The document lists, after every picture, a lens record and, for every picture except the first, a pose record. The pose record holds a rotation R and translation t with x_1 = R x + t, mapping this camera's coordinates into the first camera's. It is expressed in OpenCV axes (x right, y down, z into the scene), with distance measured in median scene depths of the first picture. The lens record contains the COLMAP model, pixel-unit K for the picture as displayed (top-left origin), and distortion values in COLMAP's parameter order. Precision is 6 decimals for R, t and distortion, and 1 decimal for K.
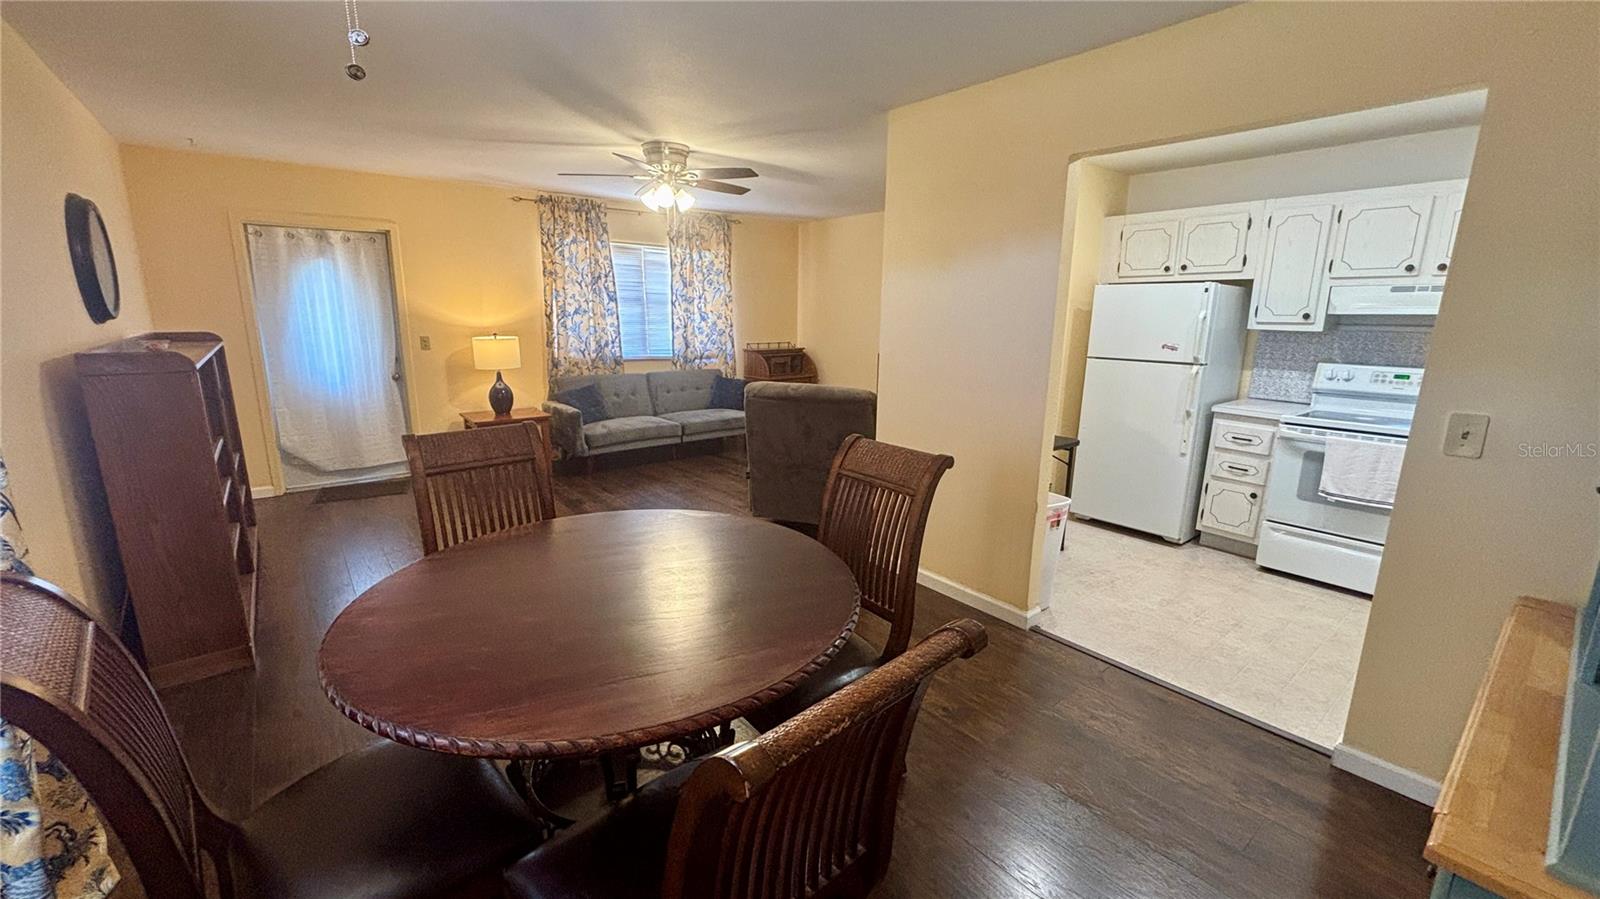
lens RADIAL K [[637.0, 0, 805.6], [0, 637.0, 447.2], [0, 0, 1]] dist [-0.000265, -0.000235]
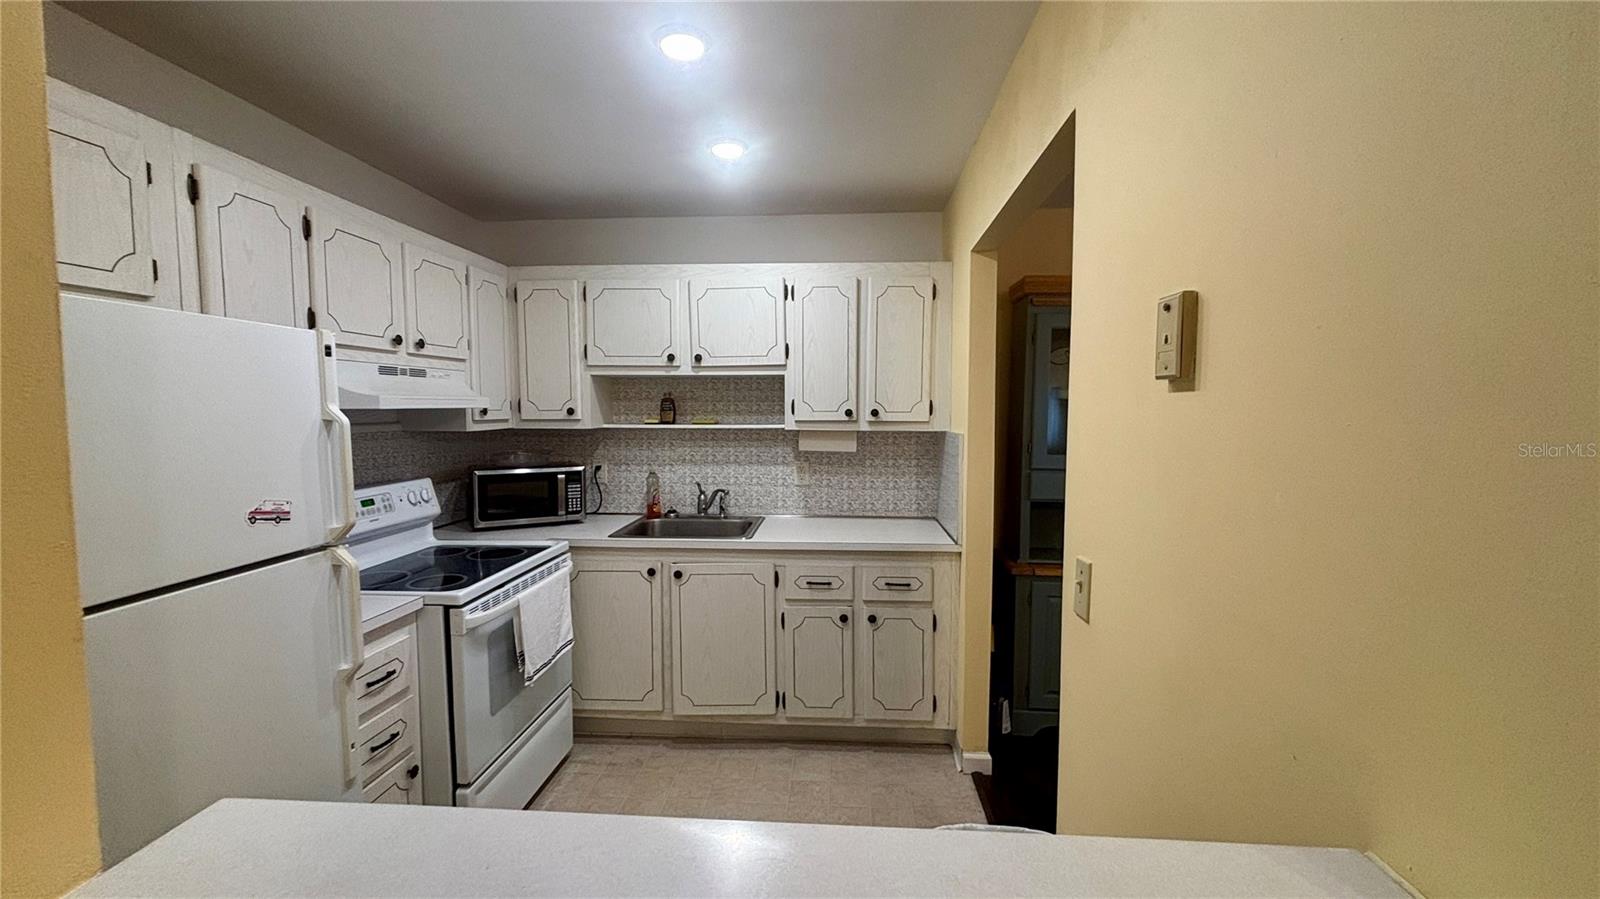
lens RADIAL K [[636.4, 0, 783.9], [0, 636.4, 444.5], [0, 0, 1]] dist [-0.000257, -0.000017]
pose [[-0.713500, -0.047676, 0.699031, 0.108766], [0.144909, 0.966070, 0.213797, -0.148644], [-0.685506, 0.253841, -0.682383, 0.689435]]
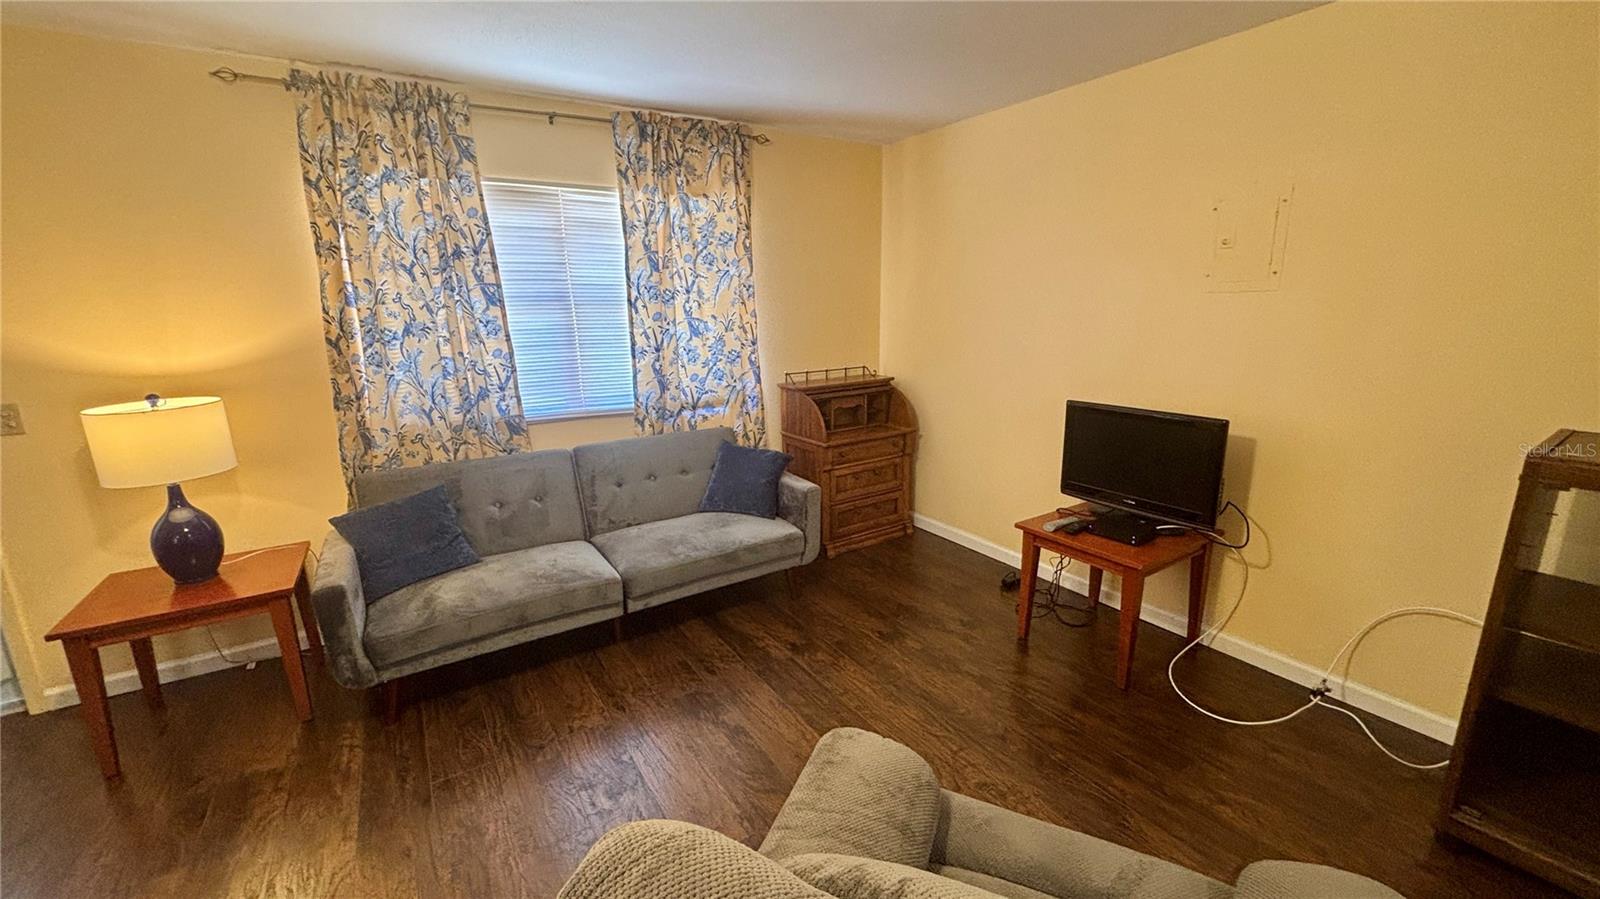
lens RADIAL K [[646.7, 0, 796.8], [0, 646.7, 452.3], [0, 0, 1]] dist [-0.012440, 0.005557]
pose [[0.991202, -0.002386, -0.132337, -0.014325], [0.004468, 0.999871, 0.015435, -0.131409], [0.132283, -0.015891, 0.991085, 0.578201]]
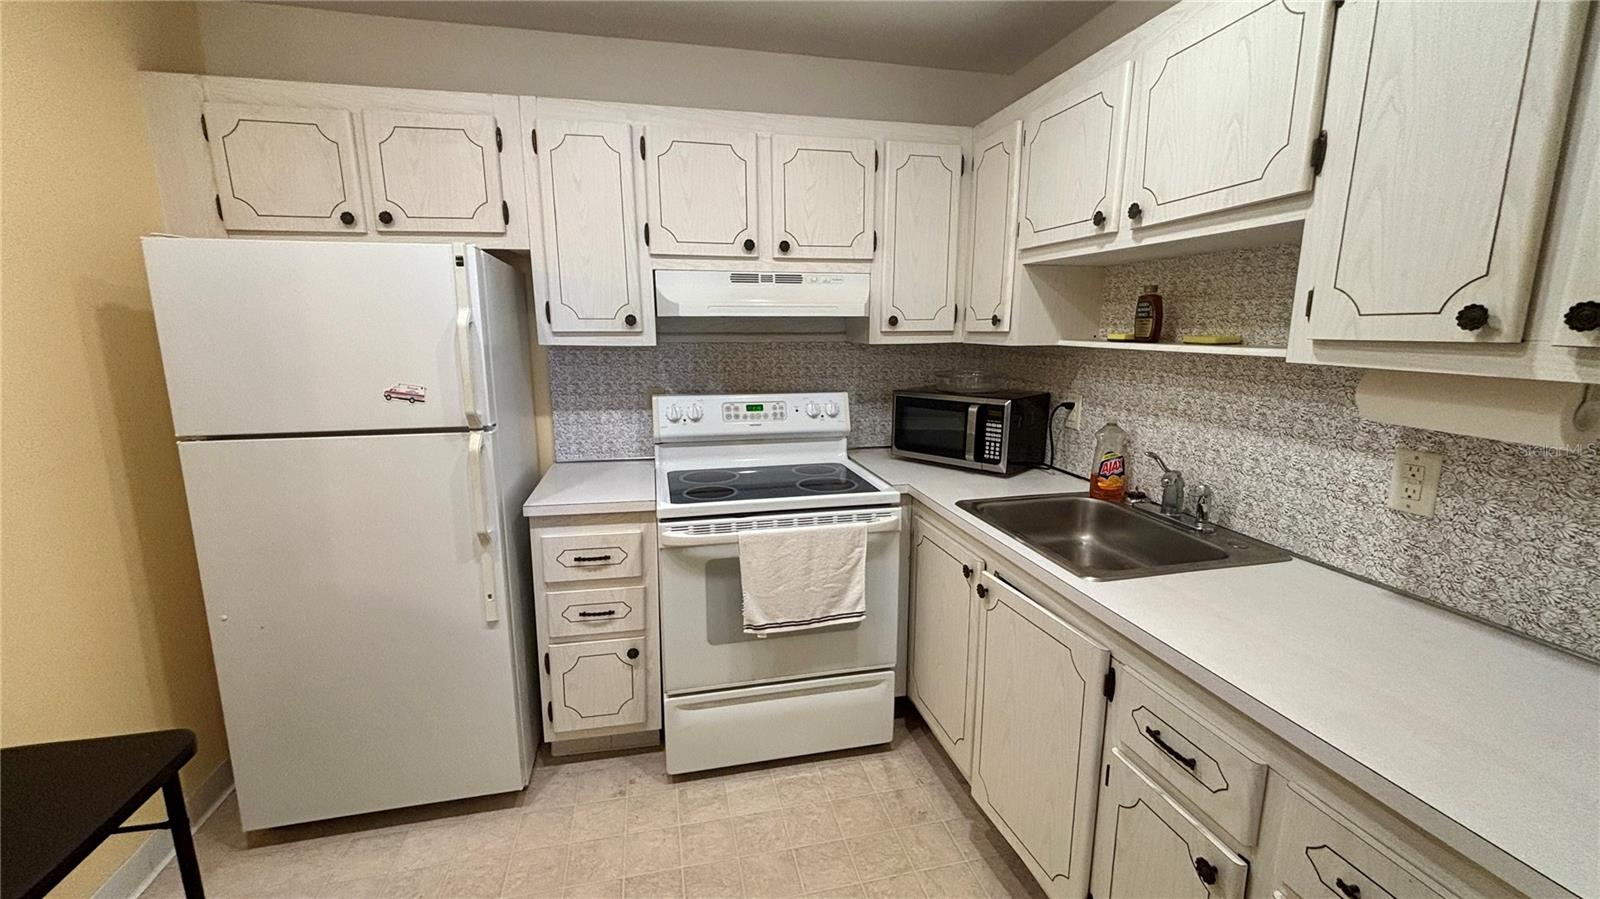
lens RADIAL K [[633.5, 0, 802.0], [0, 633.5, 447.4], [0, 0, 1]] dist [0.000351, -0.000003]
pose [[0.445054, -0.176542, 0.877929, 0.210776], [0.195089, 0.975942, 0.097353, -0.075609], [-0.873995, 0.127946, 0.468788, 0.386802]]
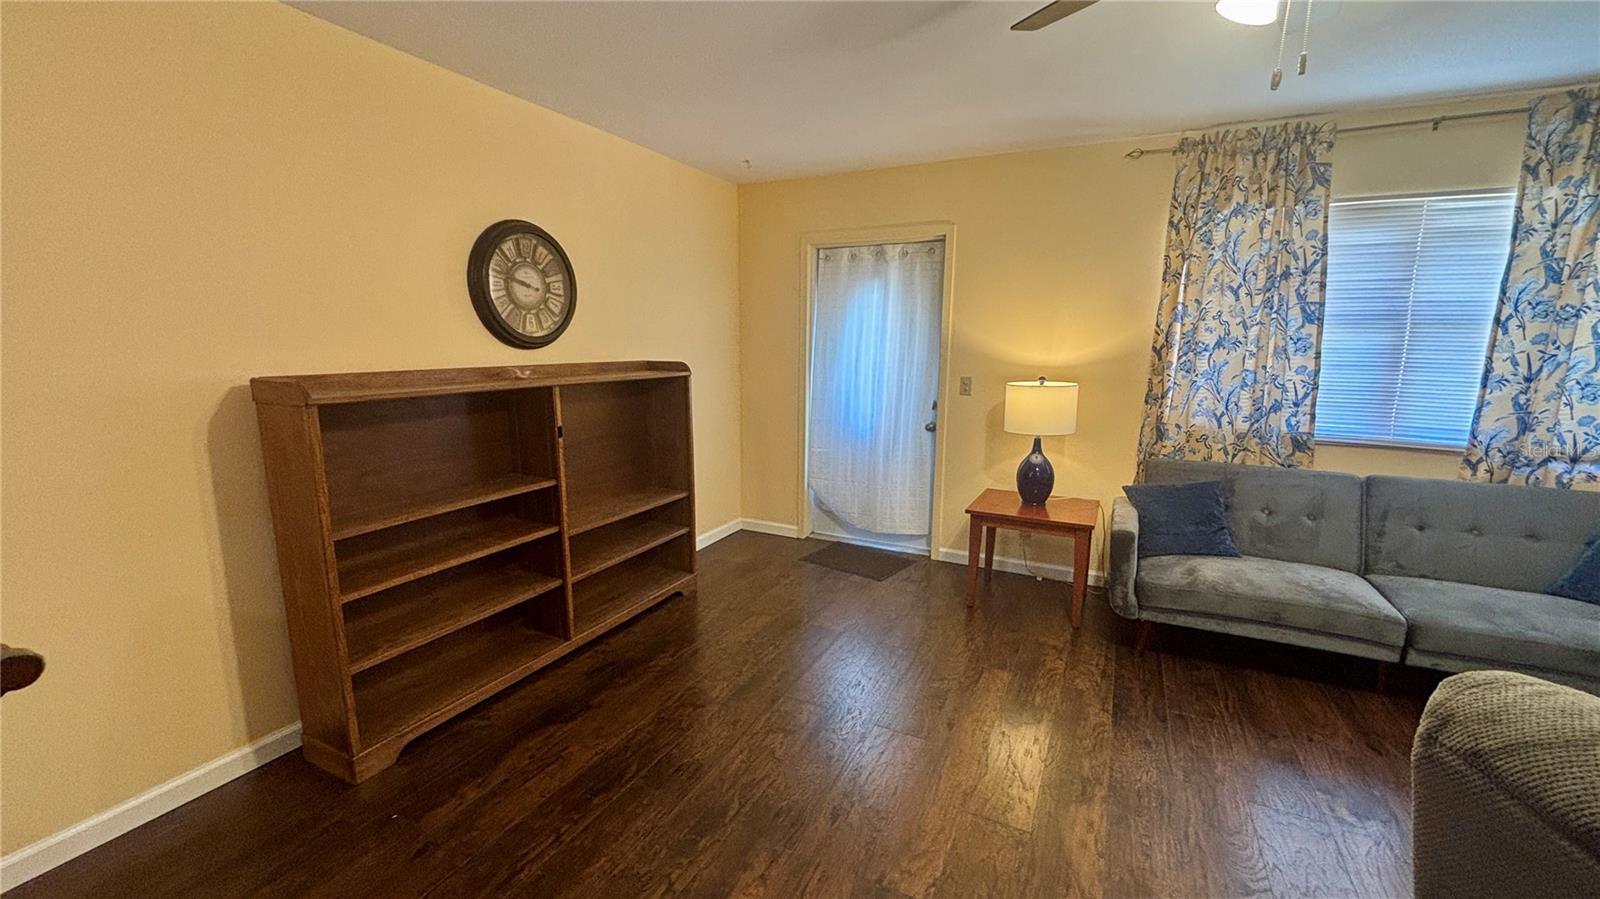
lens RADIAL K [[646.7, 0, 796.8], [0, 646.7, 452.3], [0, 0, 1]] dist [-0.012440, 0.005557]
pose [[0.402258, 0.148021, -0.903481, -0.000184], [-0.193862, 0.978237, 0.073955, -0.095941], [0.894766, 0.145401, 0.422199, 0.475635]]
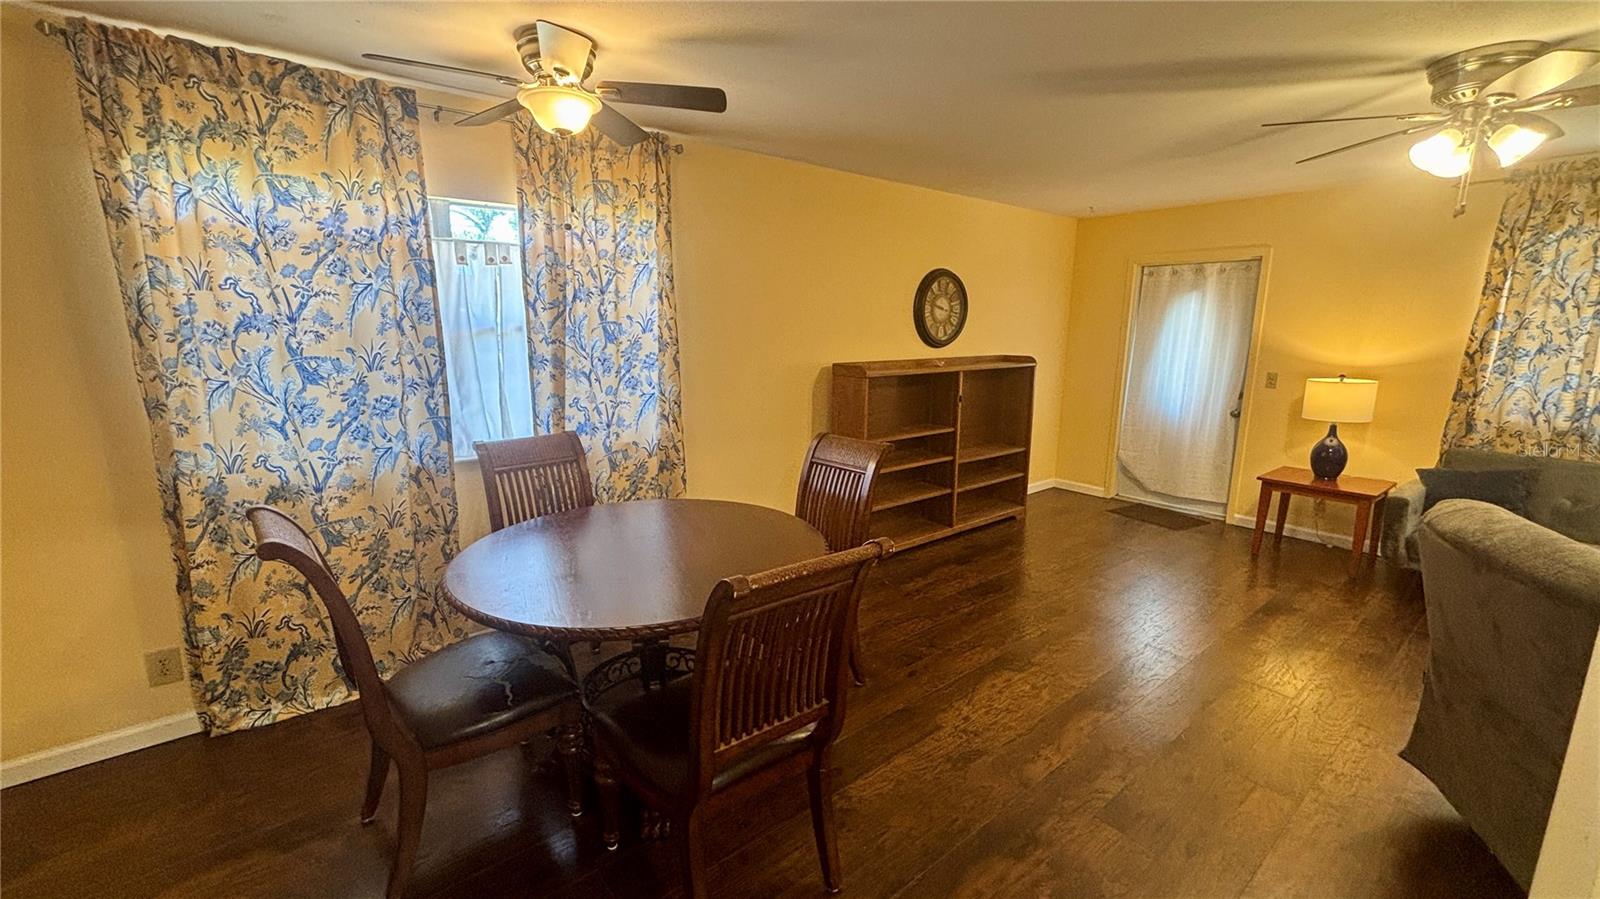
lens RADIAL K [[659.6, 0, 800.0], [0, 659.6, 449.5], [0, 0, 1]] dist [0.018713, -0.005352]
pose [[0.000144, 0.179392, -0.983778, 0.285065], [-0.218245, 0.960068, 0.175037, -0.081565], [0.975894, 0.214680, 0.039289, 0.317425]]
